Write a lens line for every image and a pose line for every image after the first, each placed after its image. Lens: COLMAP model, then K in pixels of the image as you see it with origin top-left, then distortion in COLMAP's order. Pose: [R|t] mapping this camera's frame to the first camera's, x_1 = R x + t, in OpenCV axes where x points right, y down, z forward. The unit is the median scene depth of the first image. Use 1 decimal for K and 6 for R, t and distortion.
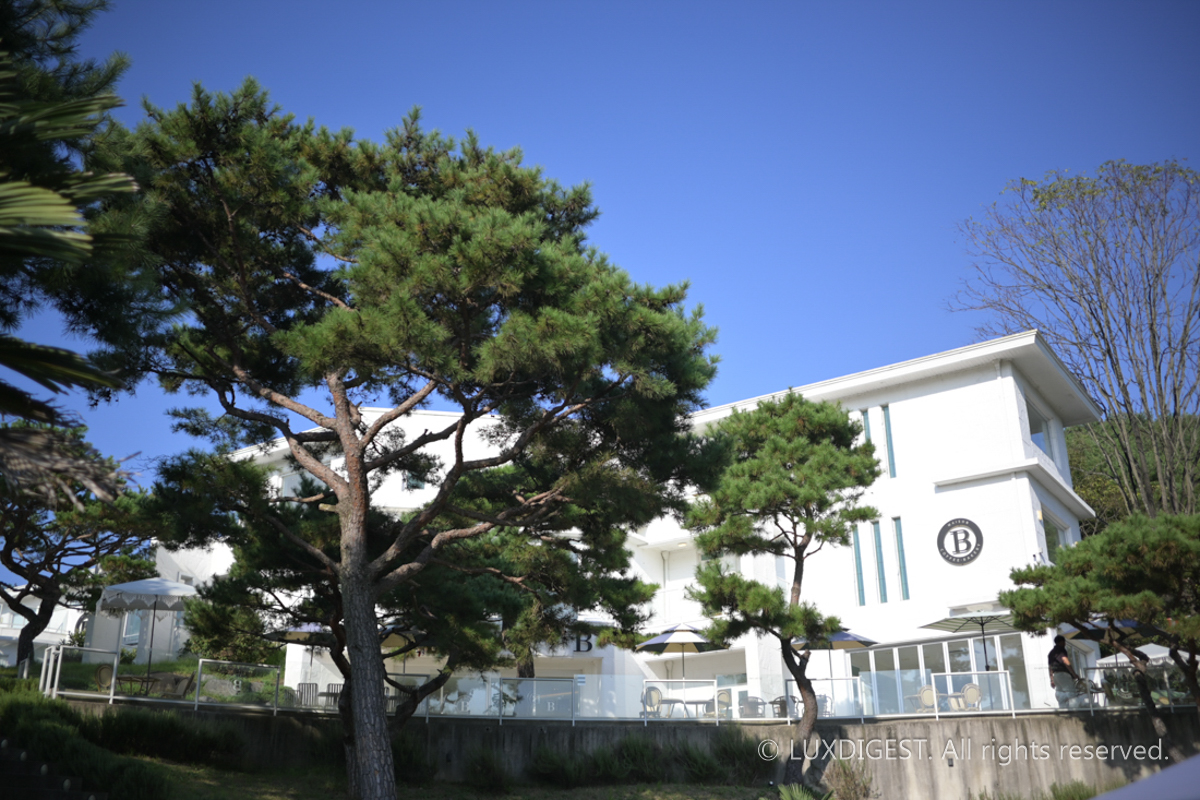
lens RADIAL K [[1240.6, 0, 600.0], [0, 1240.6, 400.0], [0, 0, 1]] dist [0.000080, -0.016663]
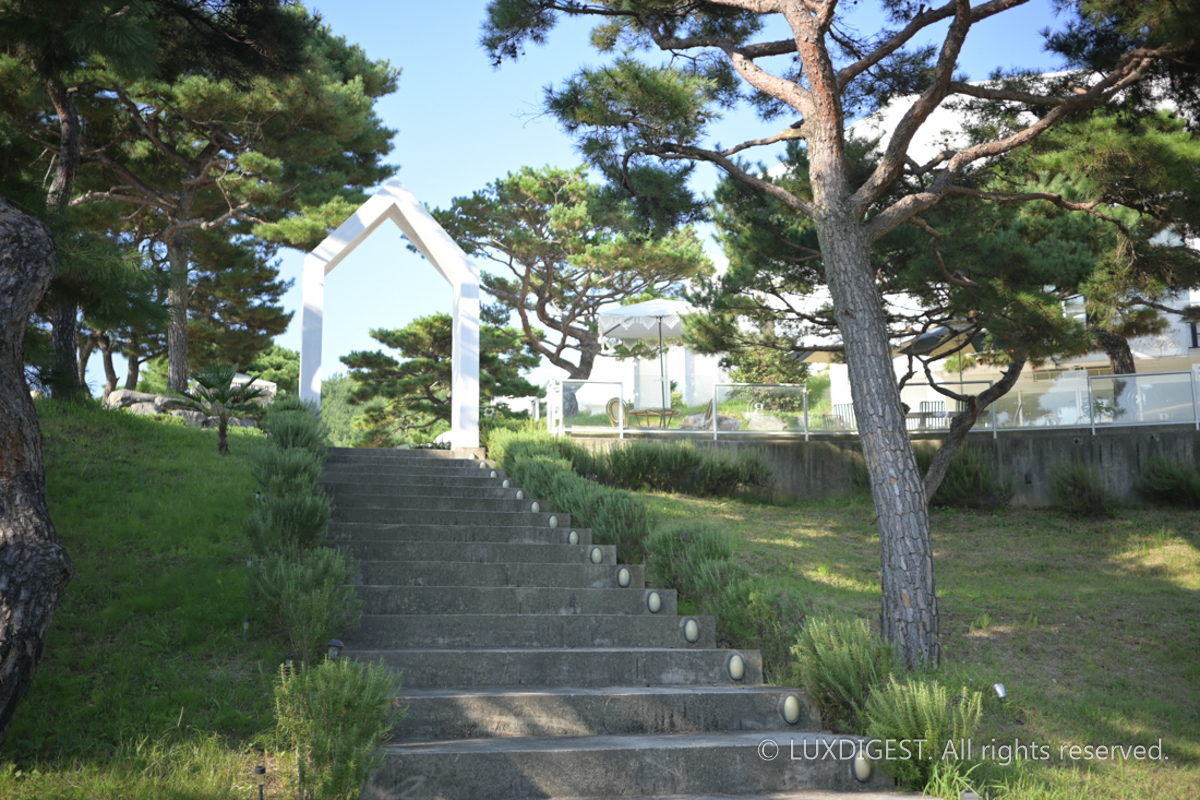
lens RADIAL K [[1240.6, 0, 600.0], [0, 1240.6, 400.0], [0, 0, 1]] dist [0.000080, -0.016663]
pose [[0.890978, -0.083151, -0.446367, -0.008453], [0.166926, 0.974227, 0.151712, 0.083480], [0.422248, -0.209683, 0.881896, 0.221408]]
